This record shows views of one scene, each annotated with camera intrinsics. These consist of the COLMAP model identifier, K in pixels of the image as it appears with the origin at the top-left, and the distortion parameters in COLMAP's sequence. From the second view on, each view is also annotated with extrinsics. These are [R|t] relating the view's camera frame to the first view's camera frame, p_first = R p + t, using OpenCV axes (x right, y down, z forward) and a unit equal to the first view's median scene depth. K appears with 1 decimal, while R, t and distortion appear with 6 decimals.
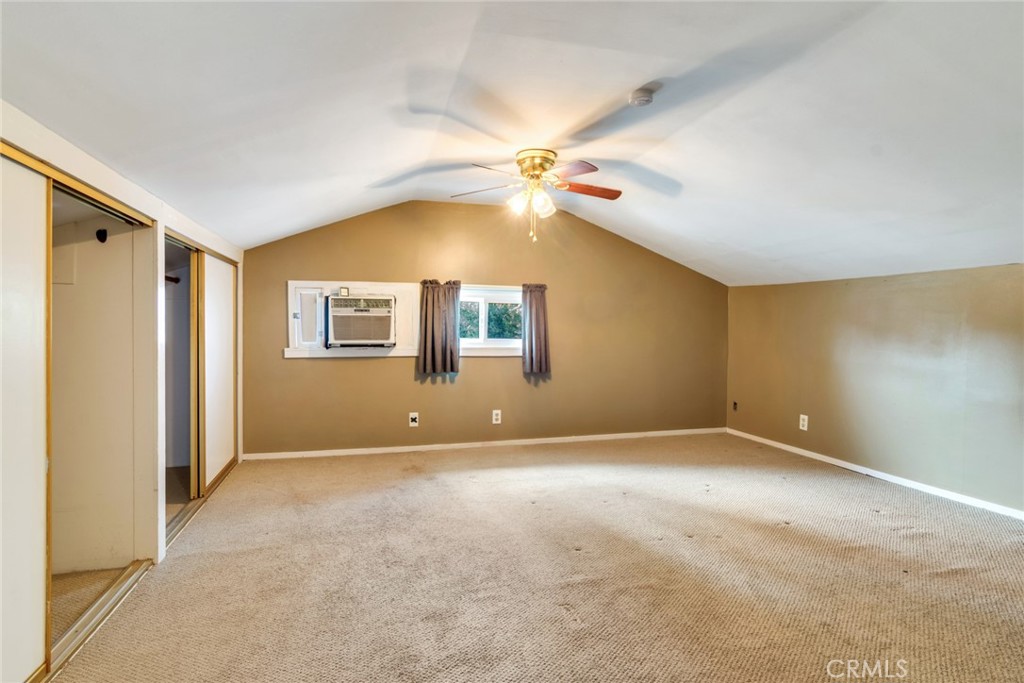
lens RADIAL K [[553.4, 0, 508.5], [0, 553.4, 346.5], [0, 0, 1]] dist [0.000258, -0.002306]
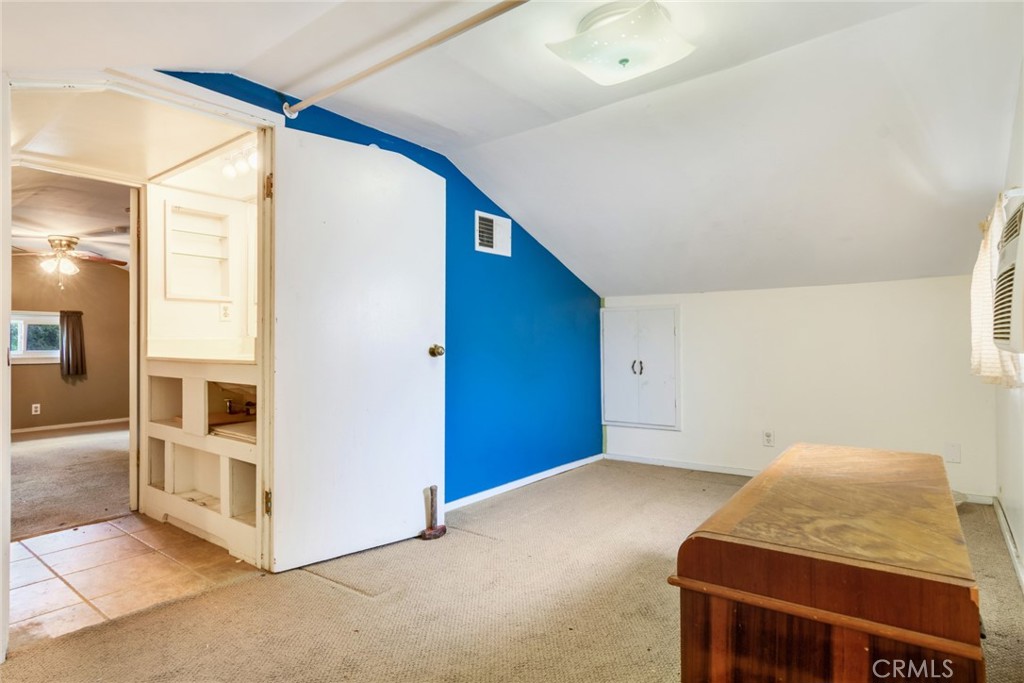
lens RADIAL K [[553.4, 0, 508.5], [0, 553.4, 346.5], [0, 0, 1]] dist [0.000258, -0.002306]
pose [[0.789906, 0.002645, 0.613222, 0.062839], [0.009197, 0.999827, -0.016160, 0.008745], [-0.613159, 0.018404, 0.789745, -0.774189]]
